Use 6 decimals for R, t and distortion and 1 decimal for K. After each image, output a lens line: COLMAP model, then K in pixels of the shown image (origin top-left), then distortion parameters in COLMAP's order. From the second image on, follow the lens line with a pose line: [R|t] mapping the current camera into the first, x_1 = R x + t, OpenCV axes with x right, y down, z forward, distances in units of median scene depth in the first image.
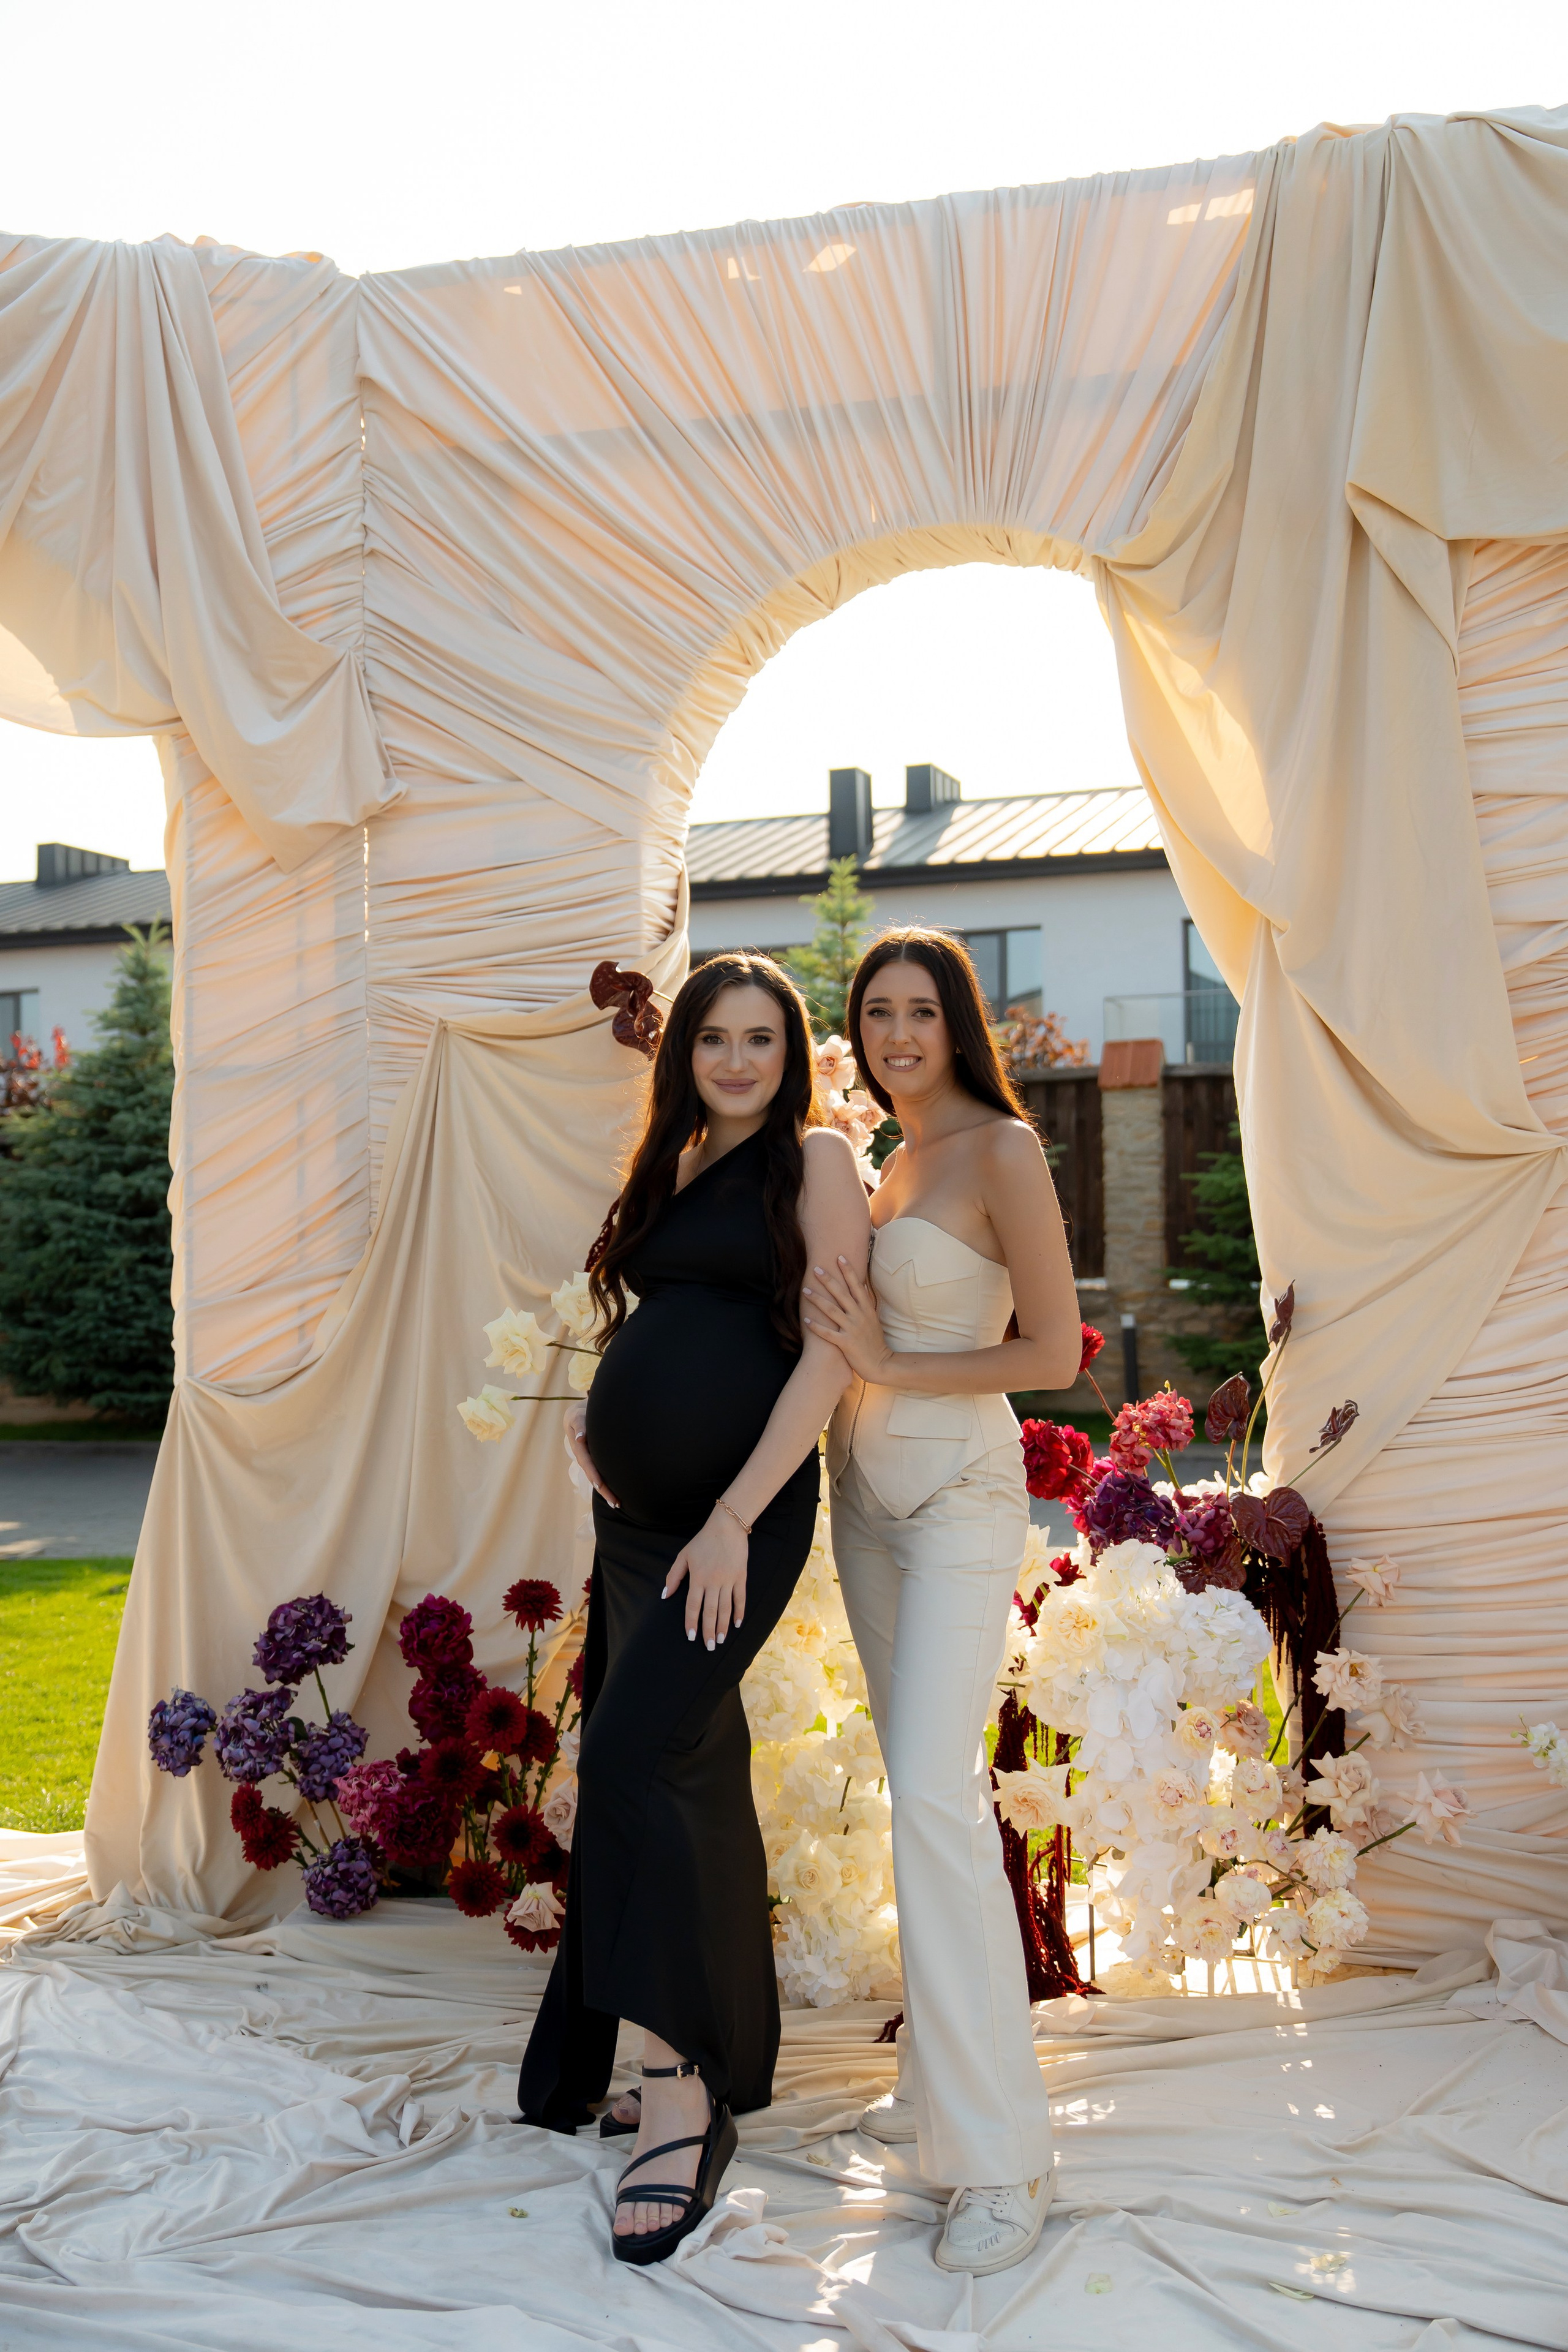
lens RADIAL K [[2336.1, 0, 772.7], [0, 2336.1, 1173.9], [0, 0, 1]] dist [0.003489, 0.000000]
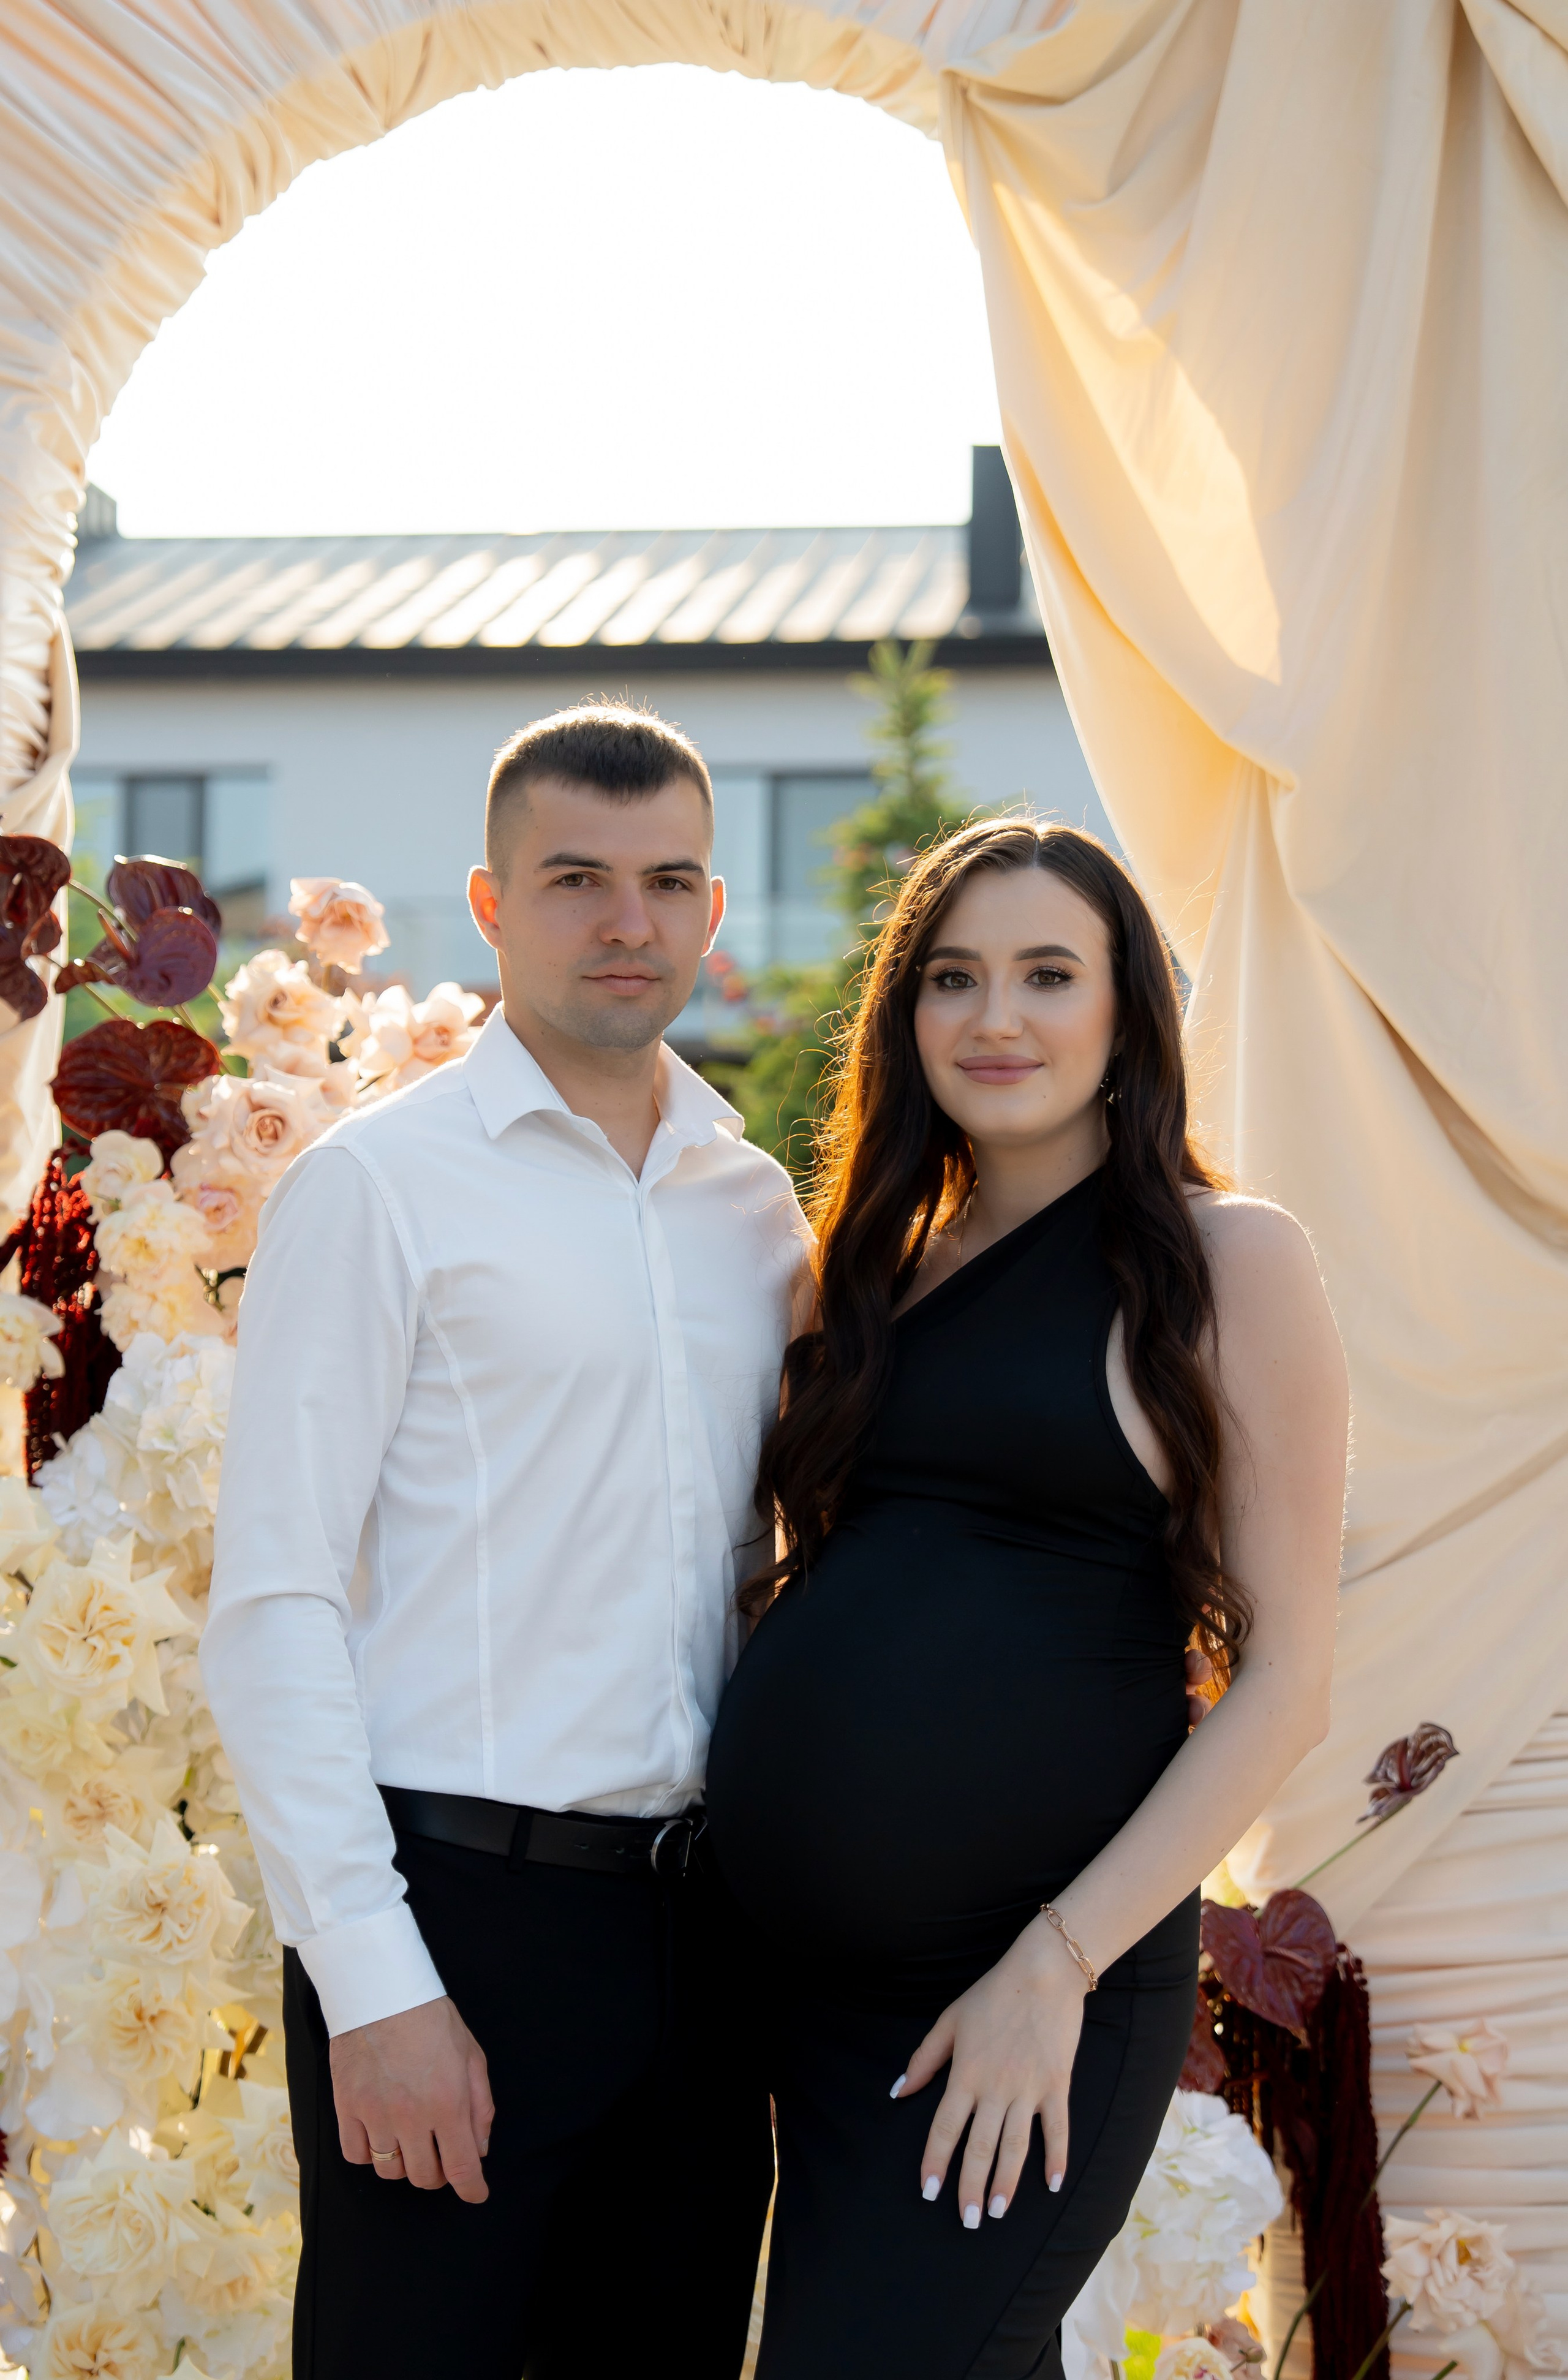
lens RADIAL K [[4182.5, 0, 817.6], [0, 4182.5, 1130.5], [0, 0, 1]] dist [0.004673, 0.000000]
pose [[0.966072, 0.031662, 0.256323, -0.119865], [-0.025884, 0.999330, -0.025886, -0.006787], [-0.256971, 0.018373, 0.966244, 0.122705]]
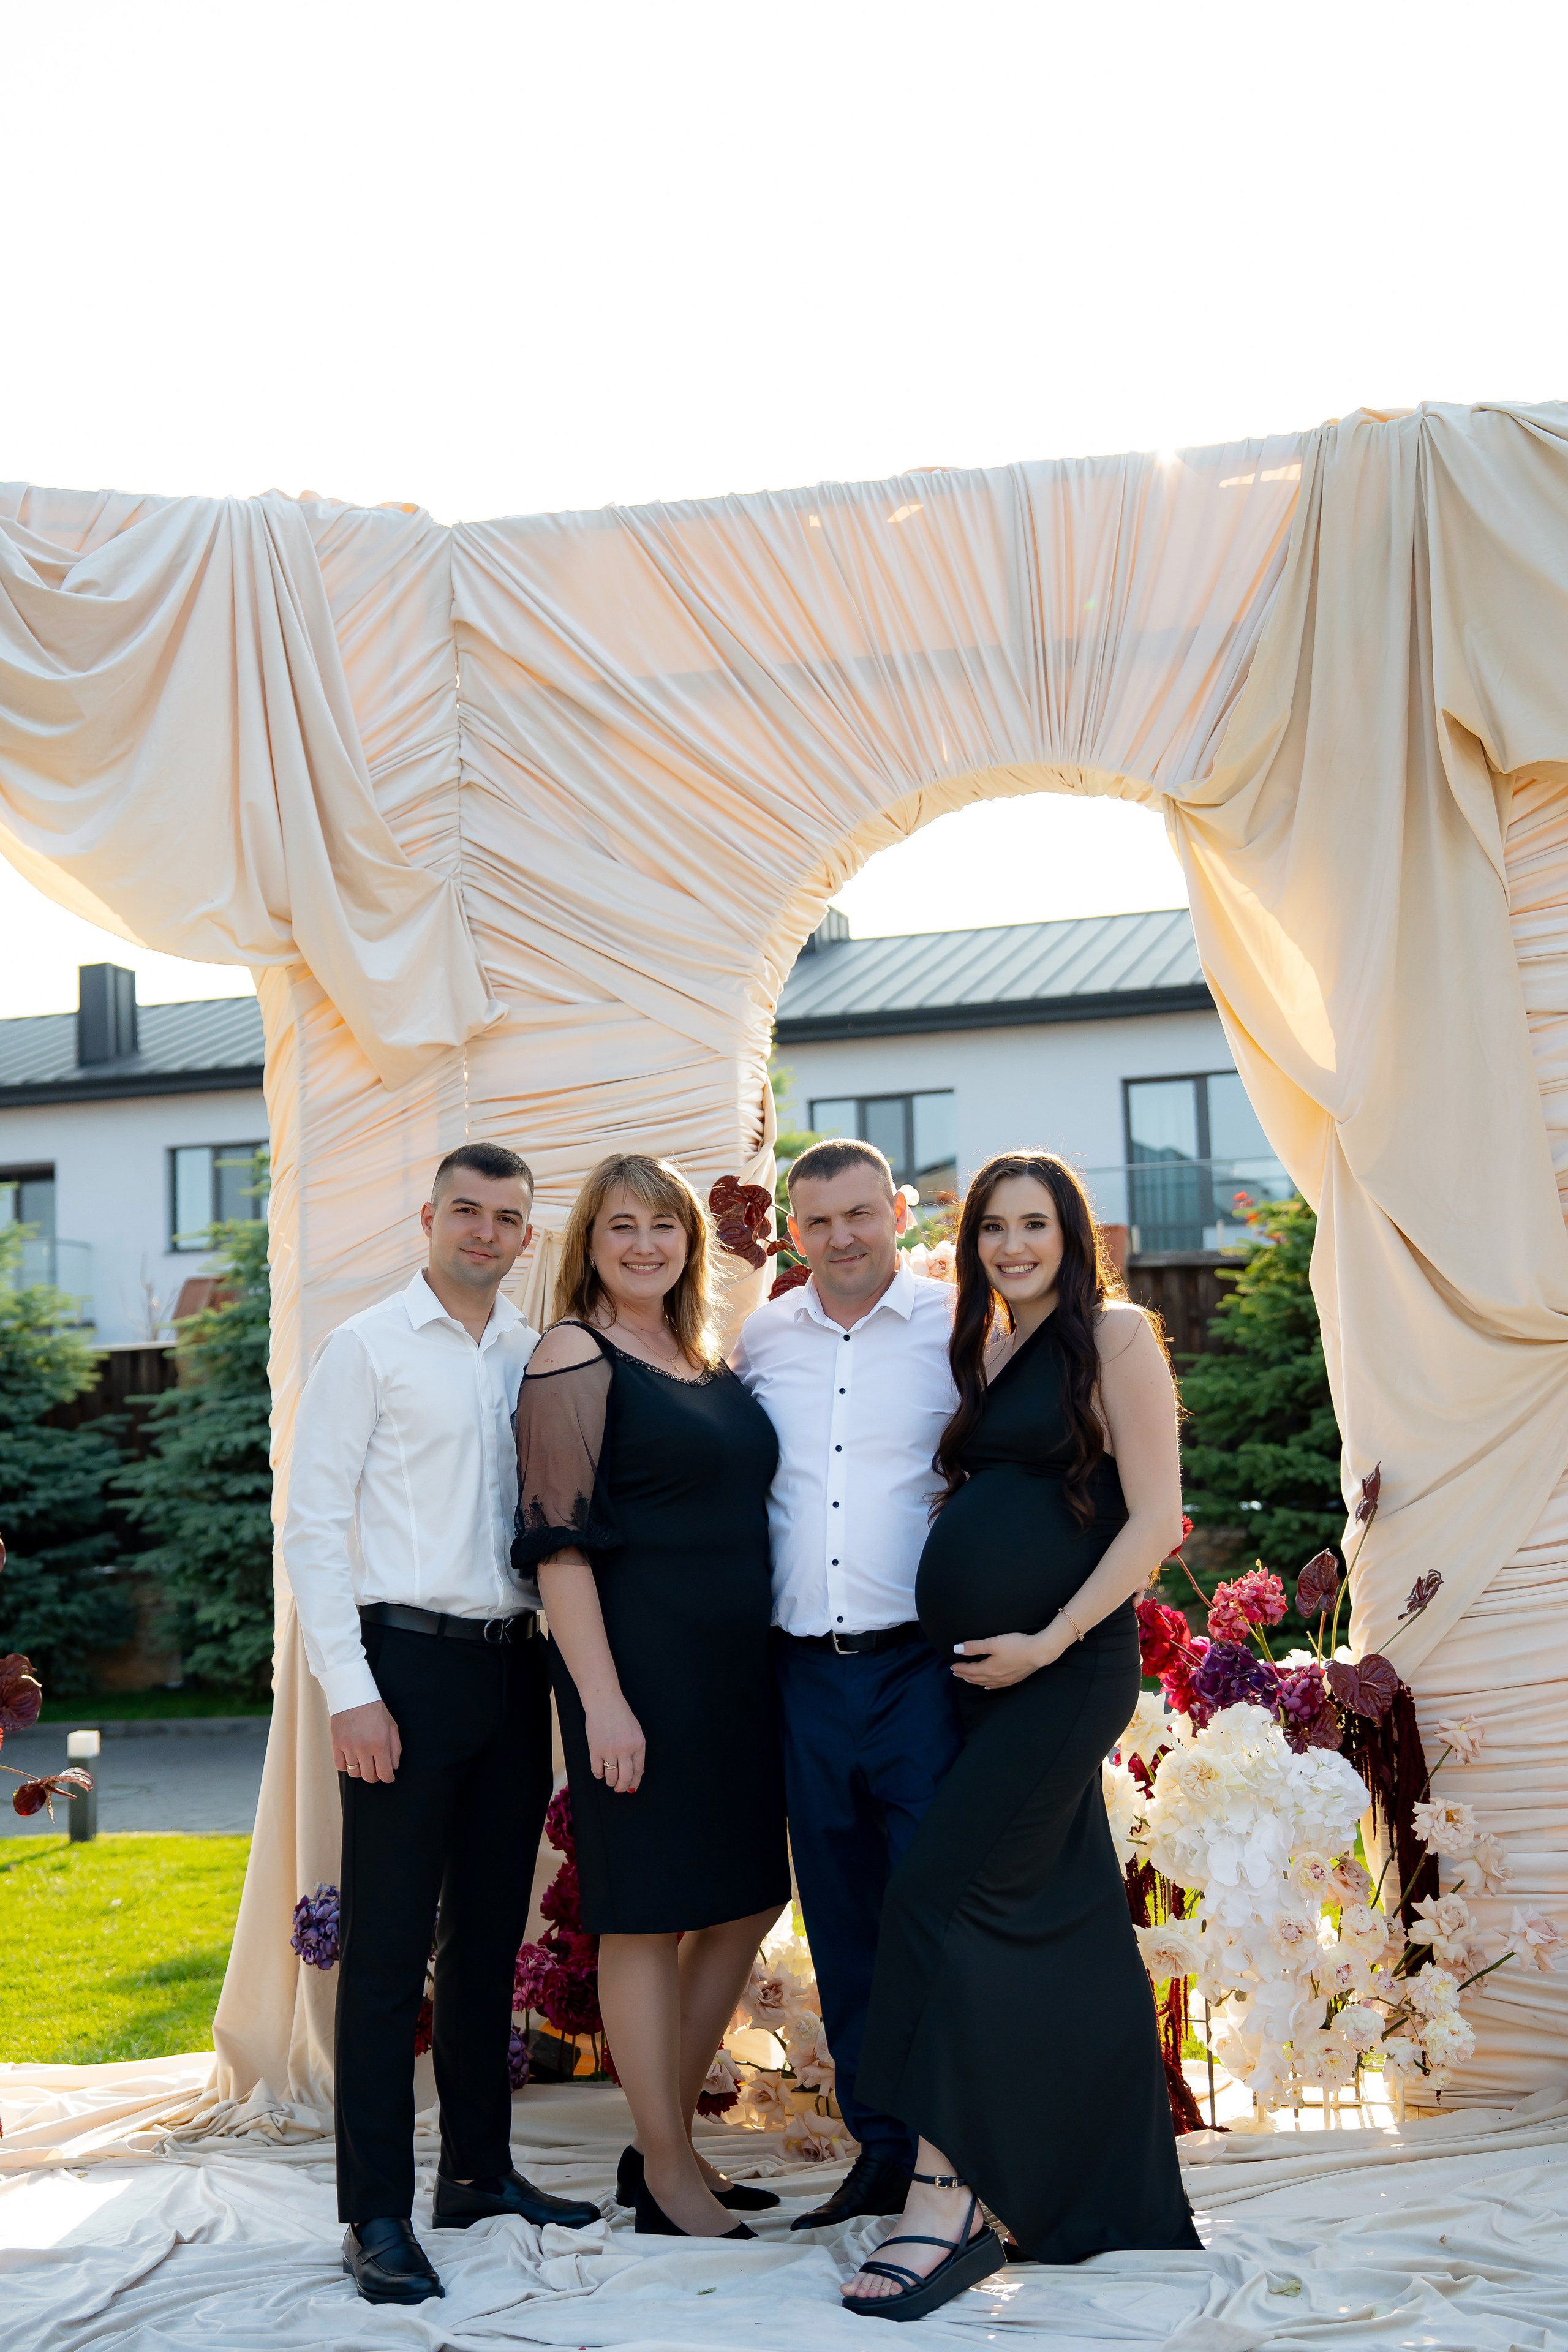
lens RADIAL K [[2916.9, 0, 787.5], [0, 2916.9, 1163.3], [0, 0, 1]] dist [0.013439, 0.000000]
pose [[0.997790, -0.014824, 0.064766, -0.127541], [0.020003, 0.996590, -0.080057, 0.010735], [-0.063358, 0.081175, 0.994684, -0.320923]]
